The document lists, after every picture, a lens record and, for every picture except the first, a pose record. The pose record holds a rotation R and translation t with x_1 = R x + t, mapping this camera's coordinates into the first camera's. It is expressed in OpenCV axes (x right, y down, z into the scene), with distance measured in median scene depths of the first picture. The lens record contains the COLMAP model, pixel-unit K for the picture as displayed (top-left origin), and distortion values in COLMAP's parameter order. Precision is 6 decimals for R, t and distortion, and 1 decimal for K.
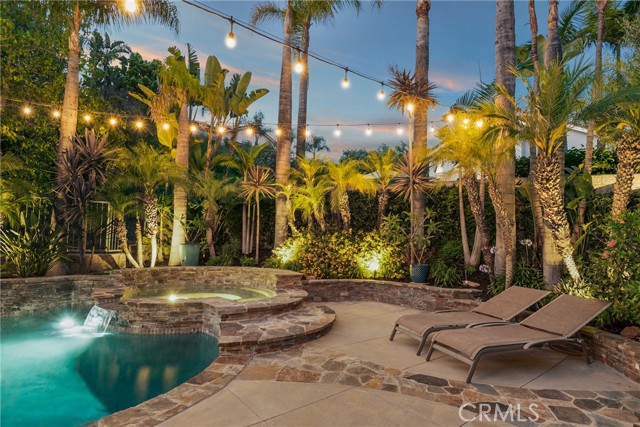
lens RADIAL K [[332.9, 0, 329.9], [0, 332.9, 223.6], [0, 0, 1]] dist [0.044440, -0.049299]
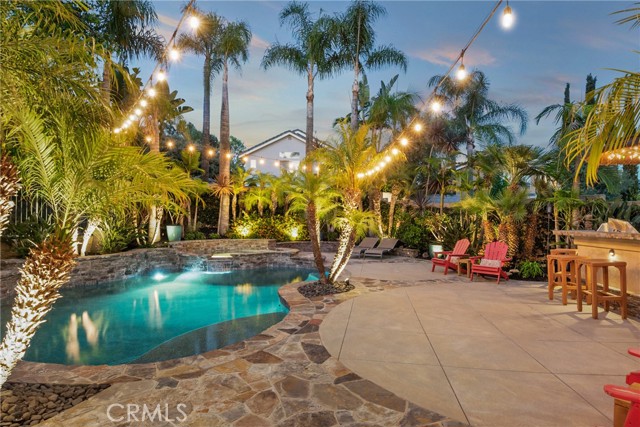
lens RADIAL K [[327.5, 0, 324.8], [0, 327.5, 216.3], [0, 0, 1]] dist [0.027202, -0.000655]
pose [[0.744441, -0.005674, 0.667664, -1.021049], [-0.026467, 0.998927, 0.038000, -0.053981], [-0.667164, -0.045960, 0.743492, -0.514645]]
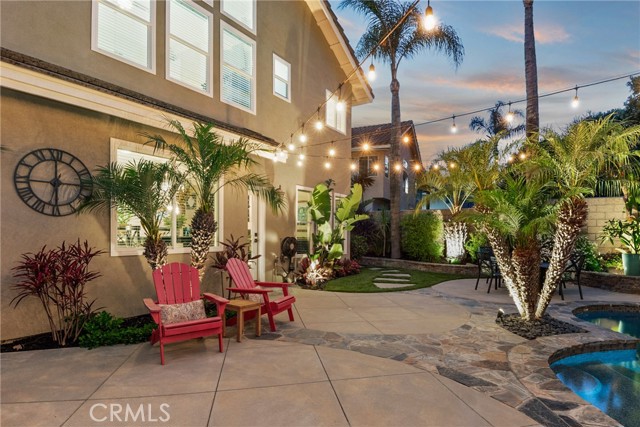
lens RADIAL K [[332.9, 0, 329.9], [0, 332.9, 223.6], [0, 0, 1]] dist [0.044440, -0.049299]
pose [[-0.480225, -0.065500, -0.874696, -0.302876], [0.021301, 0.996043, -0.086282, -0.008030], [0.876886, -0.060067, -0.476930, -0.126257]]
